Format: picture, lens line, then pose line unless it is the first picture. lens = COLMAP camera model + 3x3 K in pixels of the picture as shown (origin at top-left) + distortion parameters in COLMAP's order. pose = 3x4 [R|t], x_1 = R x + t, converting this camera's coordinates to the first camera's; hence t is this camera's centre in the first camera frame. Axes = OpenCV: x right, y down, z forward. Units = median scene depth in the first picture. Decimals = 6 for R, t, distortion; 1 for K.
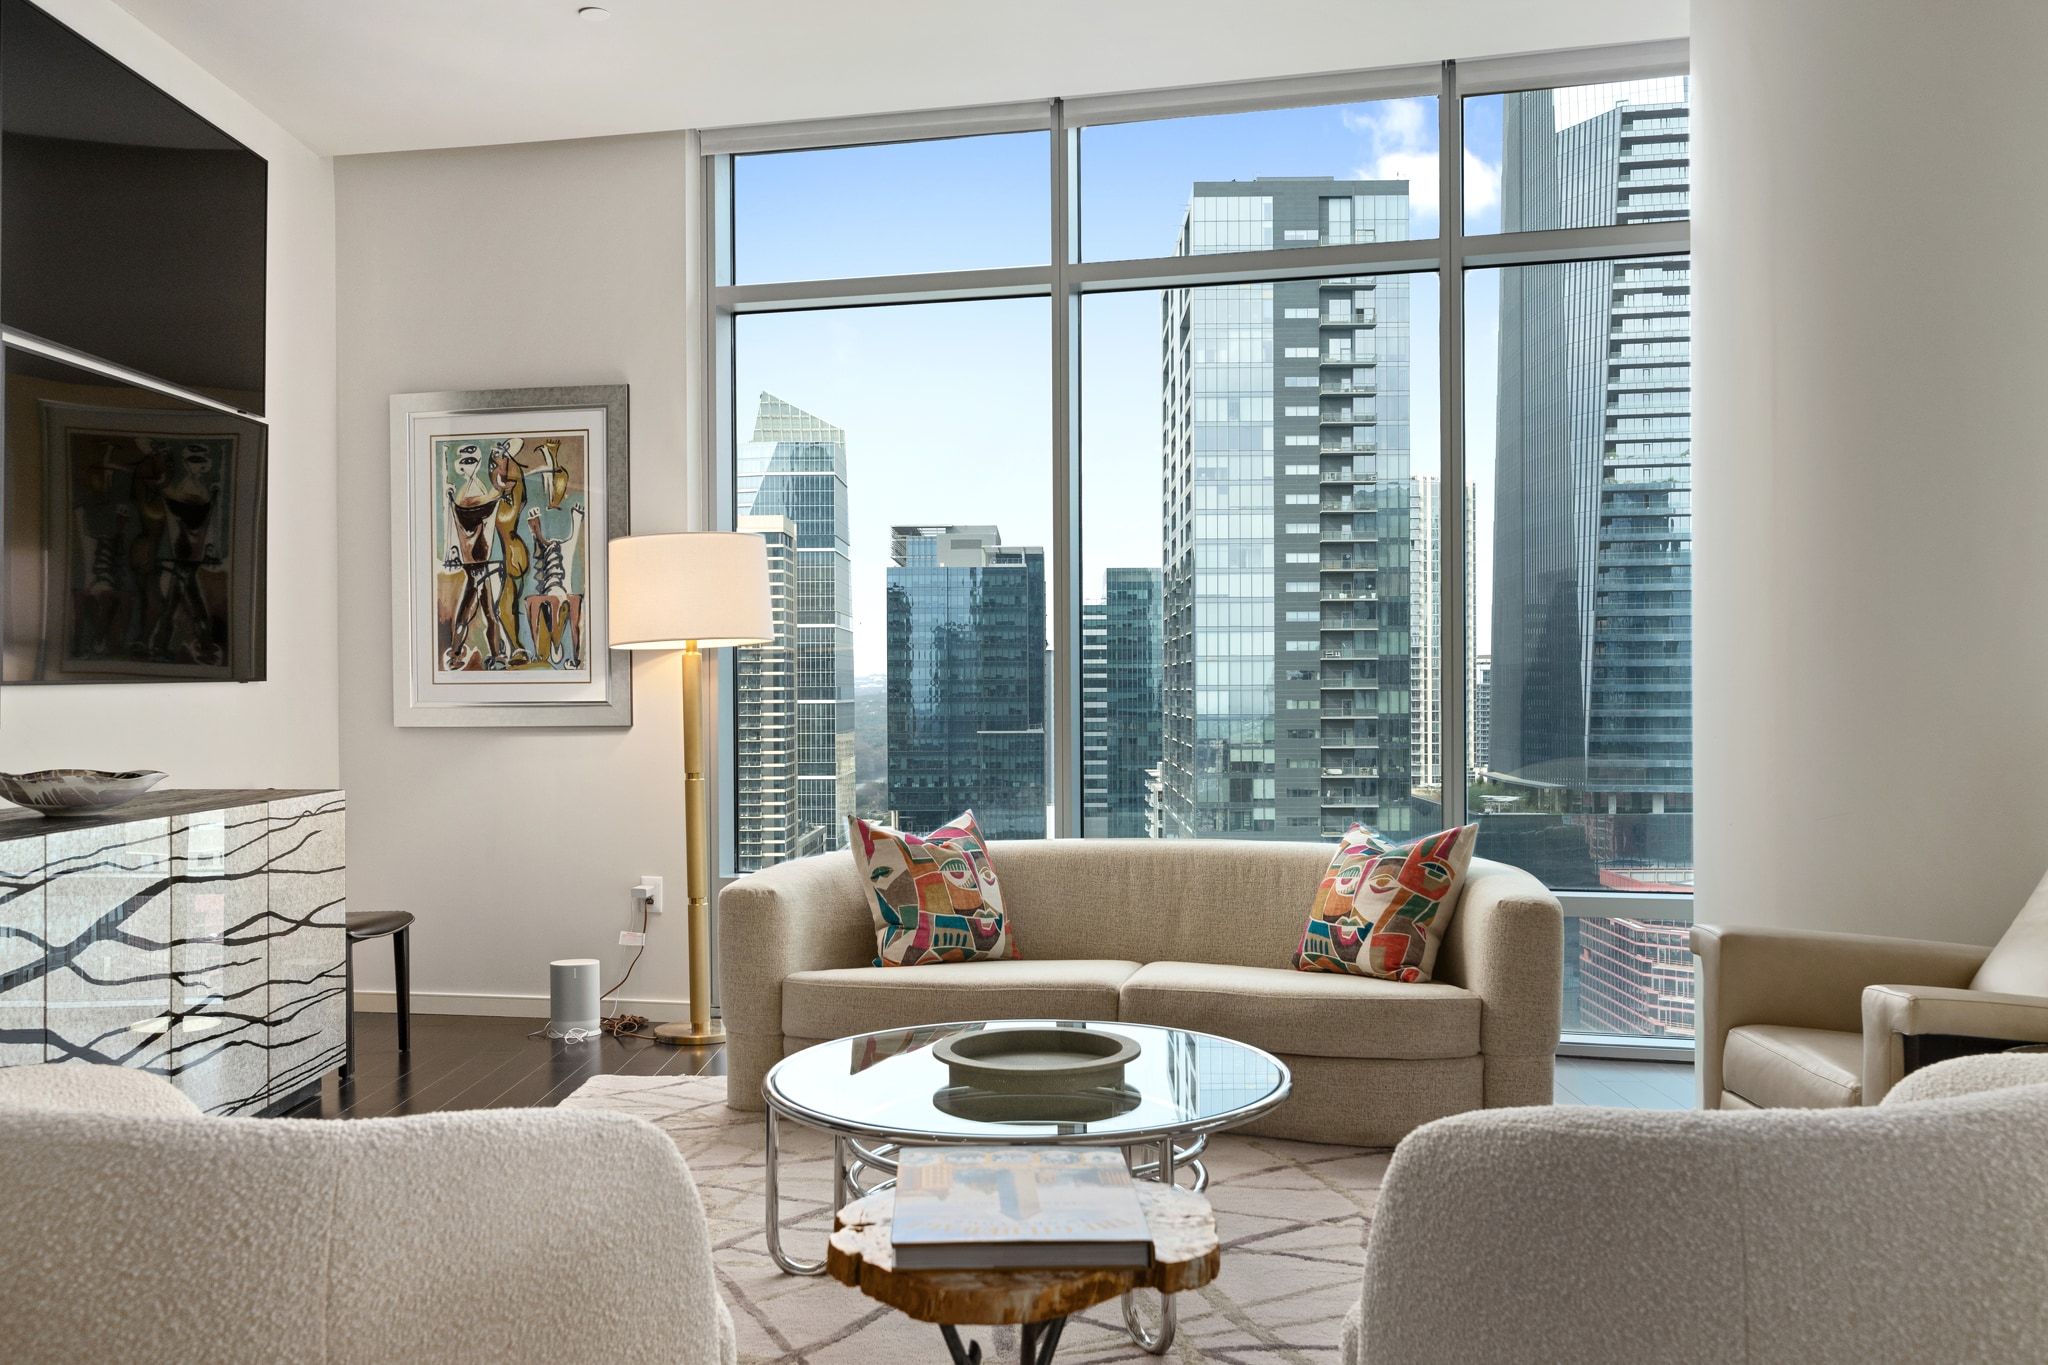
lens RADIAL K [[1766.5, 0, 1025.9], [0, 1766.5, 686.8], [0, 0, 1]] dist [0.010398, -0.005372]
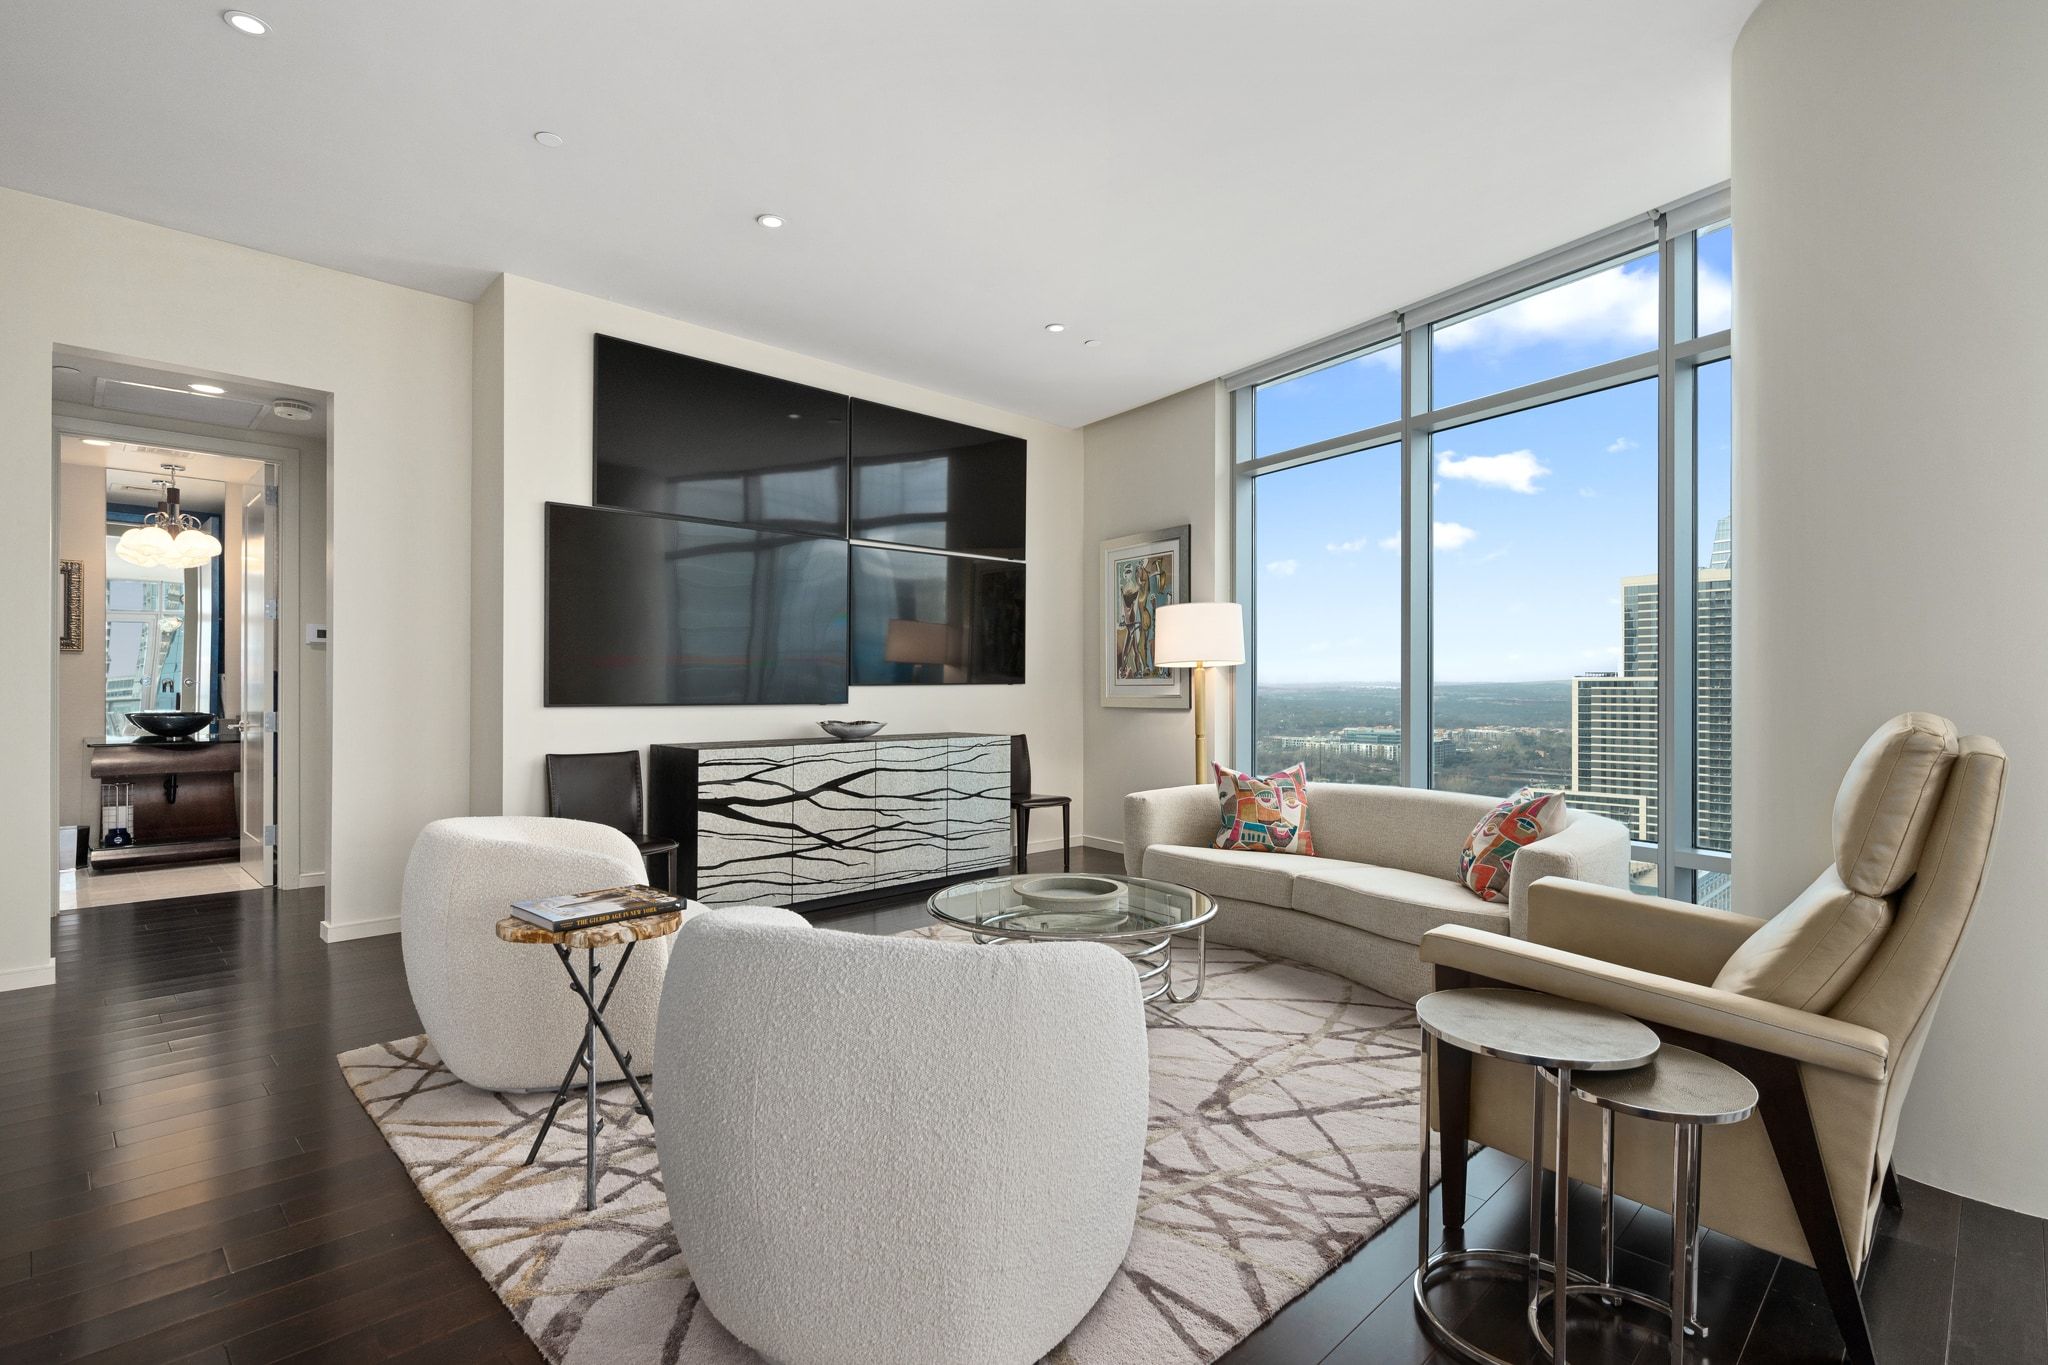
lens RADIAL K [[979.4, 0, 987.4], [0, 979.4, 691.8], [0, 0, 1]] dist [-0.014964, -0.000591]
pose [[0.704765, 0.007732, -0.709399, 0.346963], [-0.003592, 0.999967, 0.007330, -0.002104], [0.709432, -0.002618, 0.704769, 0.124142]]
